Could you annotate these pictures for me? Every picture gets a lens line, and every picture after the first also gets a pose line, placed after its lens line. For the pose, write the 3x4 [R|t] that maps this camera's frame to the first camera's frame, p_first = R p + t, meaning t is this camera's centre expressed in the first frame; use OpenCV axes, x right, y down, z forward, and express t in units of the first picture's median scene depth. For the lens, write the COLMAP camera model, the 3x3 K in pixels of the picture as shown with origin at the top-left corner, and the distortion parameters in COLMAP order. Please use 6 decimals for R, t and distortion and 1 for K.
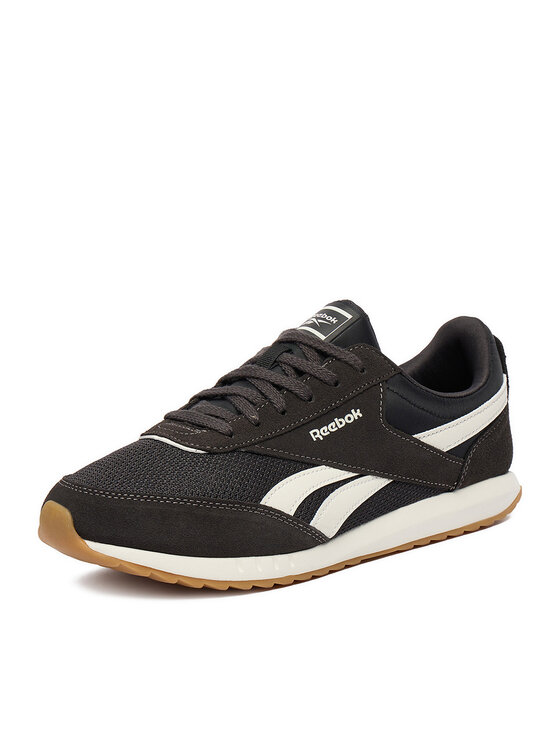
lens RADIAL K [[1732.6, 0, 280.0], [0, 1732.6, 373.0], [0, 0, 1]] dist [0.017755, 0.006693]
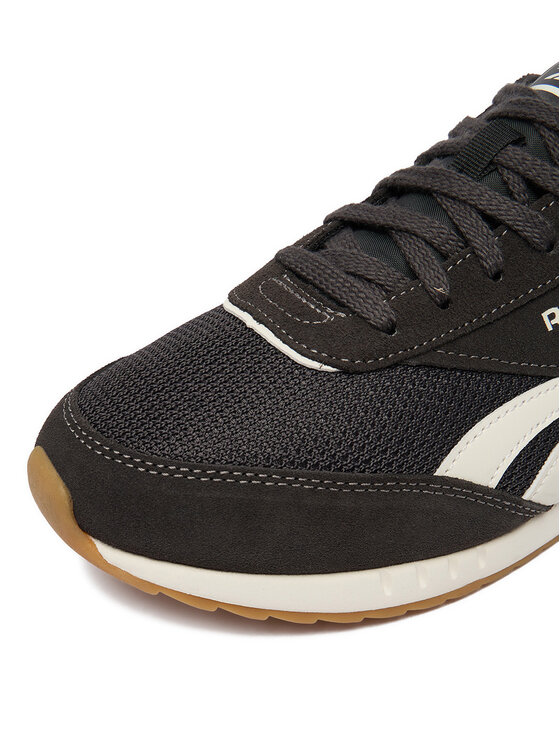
lens RADIAL K [[941.4, 0, 280.0], [0, 941.4, 373.0], [0, 0, 1]] dist [-0.038956, -0.062454]
pose [[0.987168, 0.096303, -0.127377, -0.024238], [-0.032919, 0.903274, 0.427800, -0.070865], [0.156255, -0.418117, 0.894853, 0.736483]]
